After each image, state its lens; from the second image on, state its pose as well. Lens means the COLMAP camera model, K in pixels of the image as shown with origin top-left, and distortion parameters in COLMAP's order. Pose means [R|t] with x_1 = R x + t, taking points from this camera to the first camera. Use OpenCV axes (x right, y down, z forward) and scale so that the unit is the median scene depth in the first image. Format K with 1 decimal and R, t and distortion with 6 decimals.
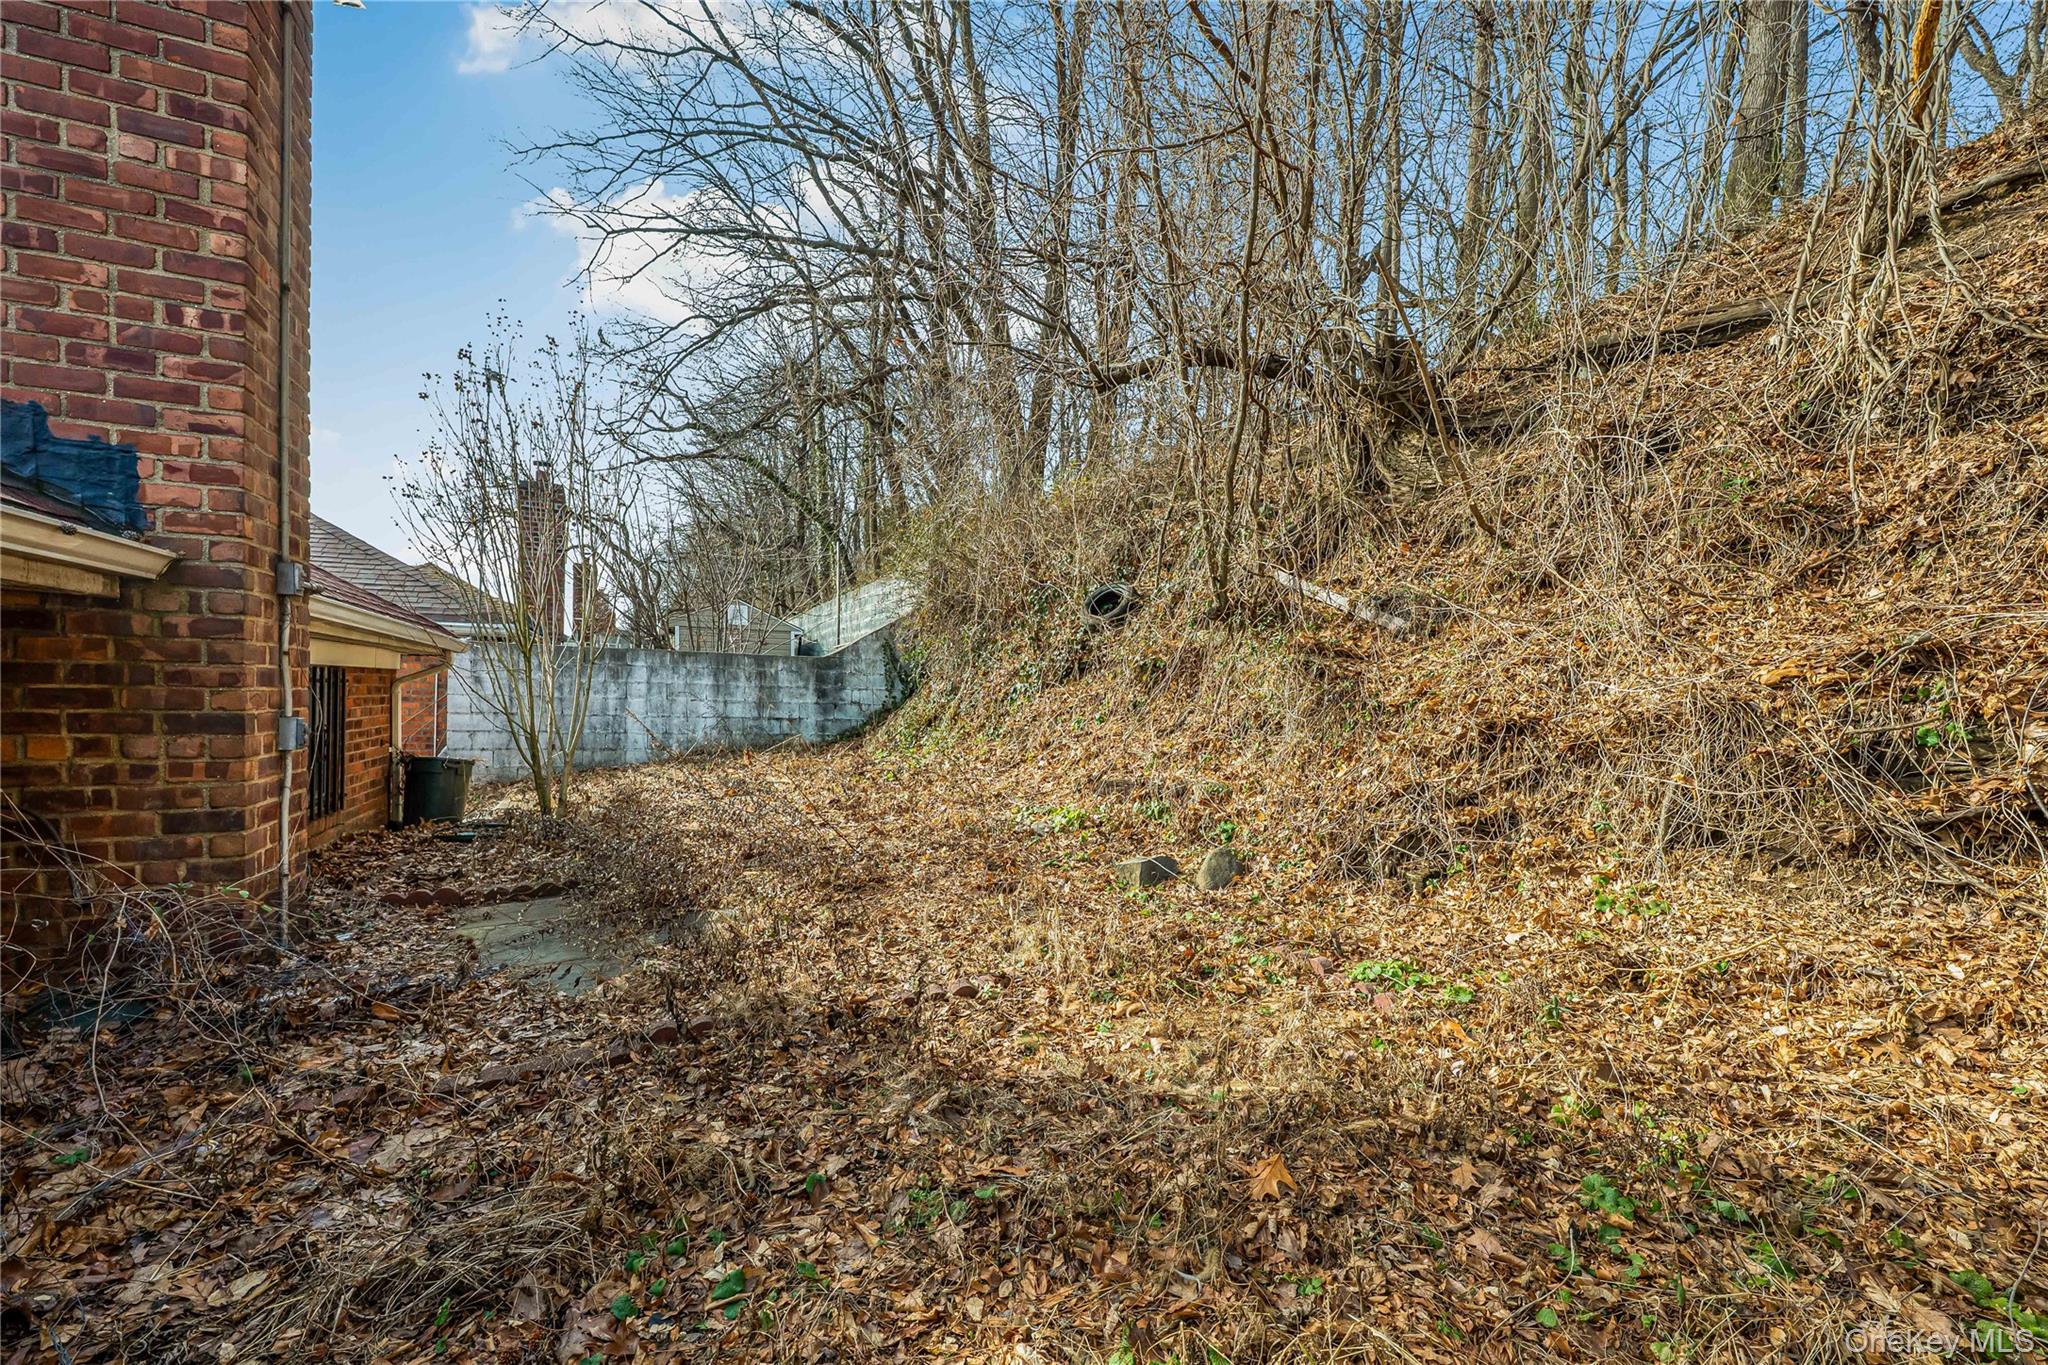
lens RADIAL K [[896.3, 0, 1025.0], [0, 896.3, 718.9], [0, 0, 1]] dist [0.000883, 0.000227]
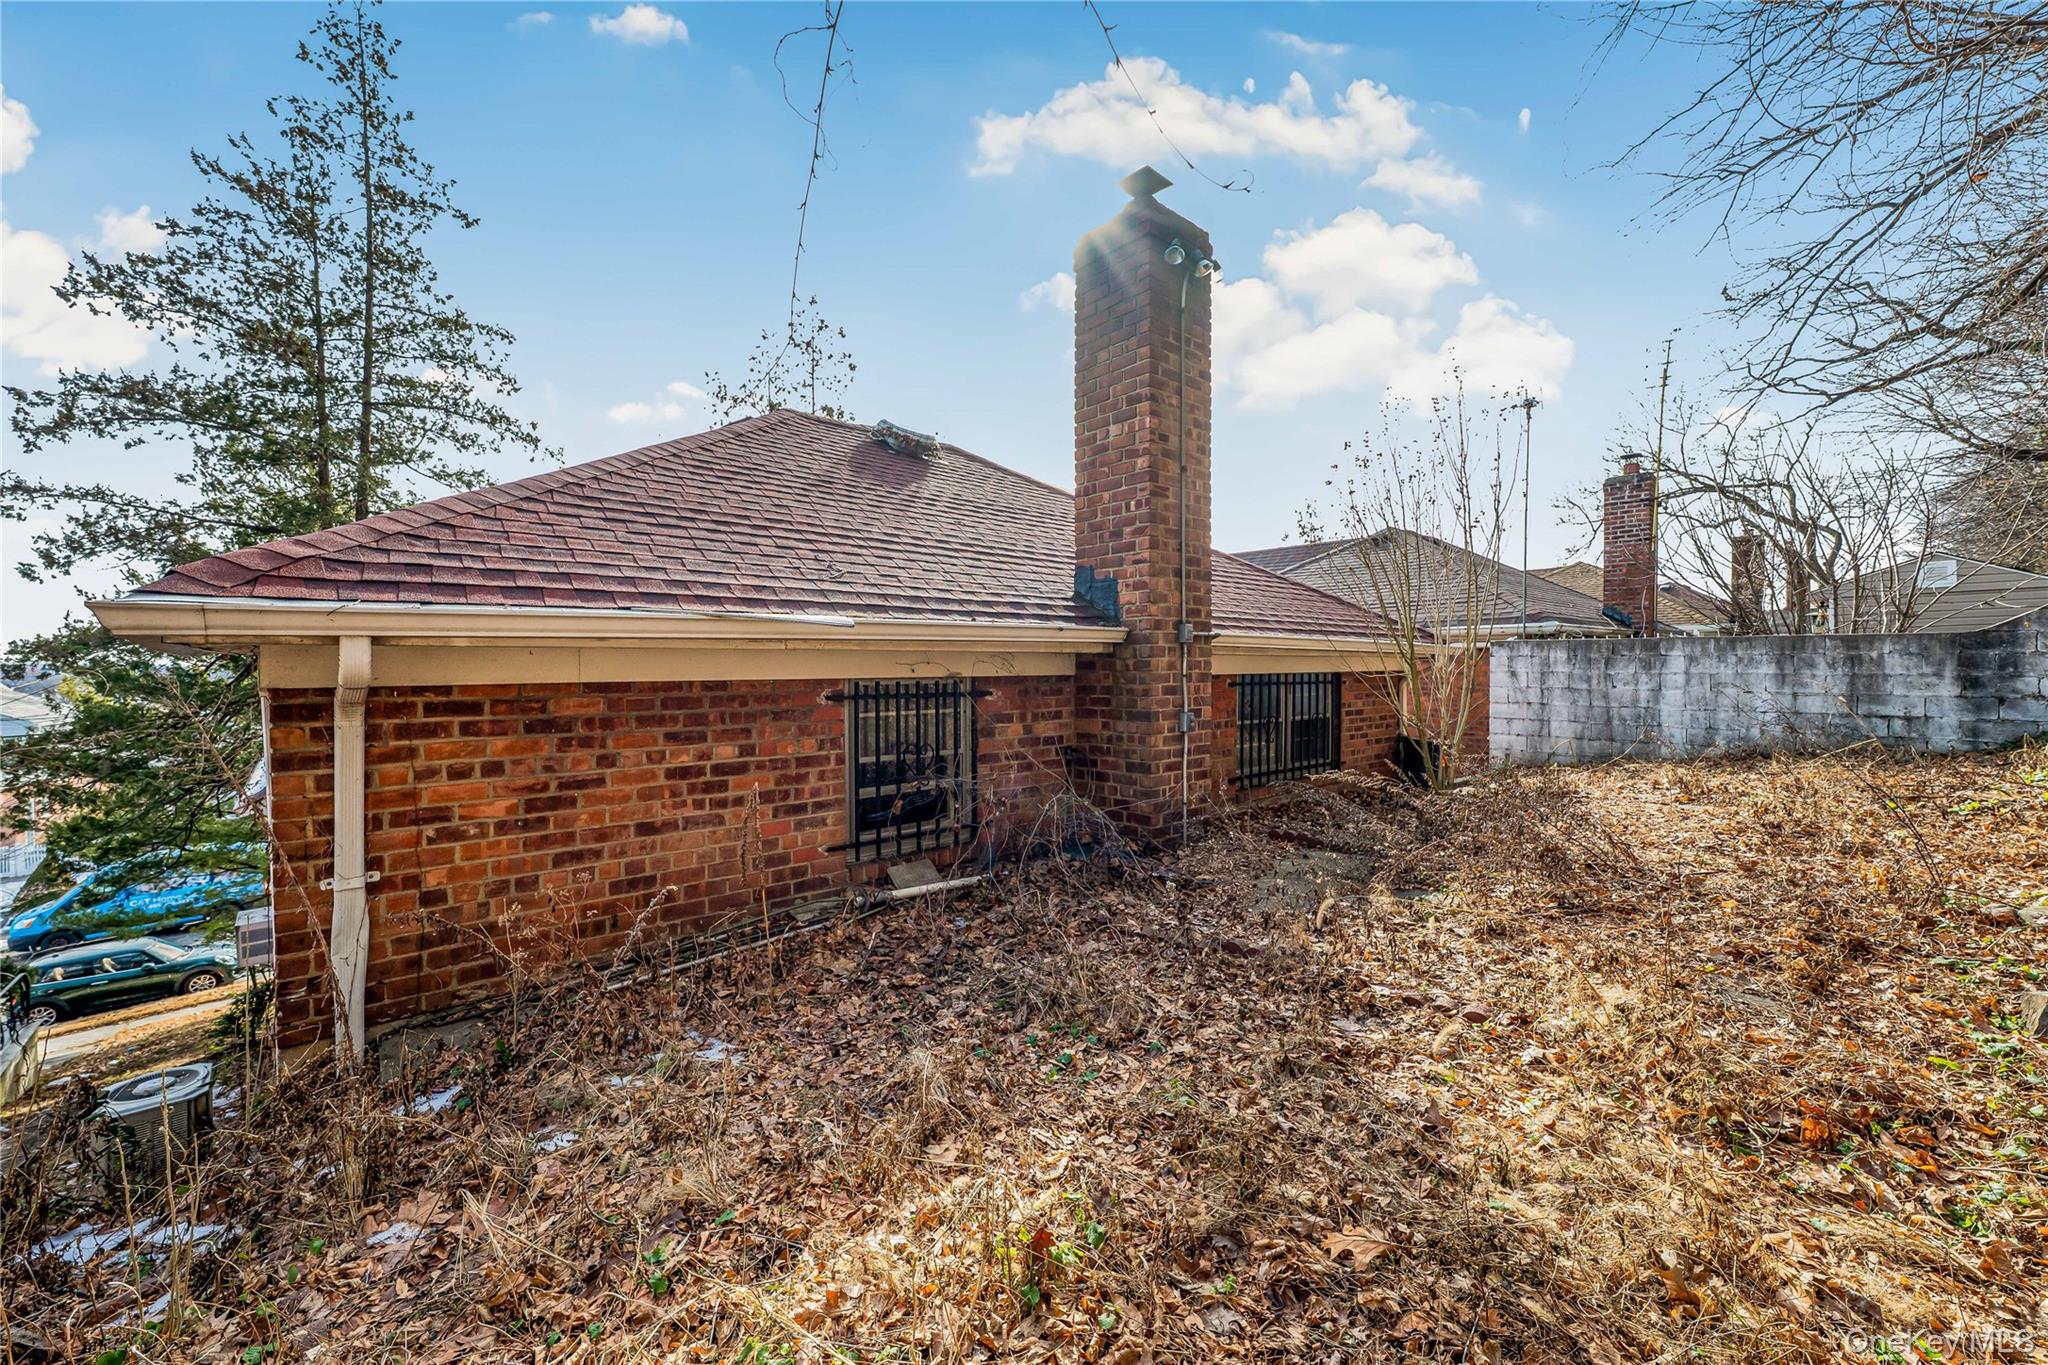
lens RADIAL K [[864.1, 0, 1024.0], [0, 864.1, 682.5], [0, 0, 1]] dist [0.000463, -0.000011]
pose [[0.235787, -0.001108, -0.971804, 0.378745], [-0.010161, 0.999942, -0.003605, -0.026504], [0.971752, 0.010724, 0.235762, 0.154631]]
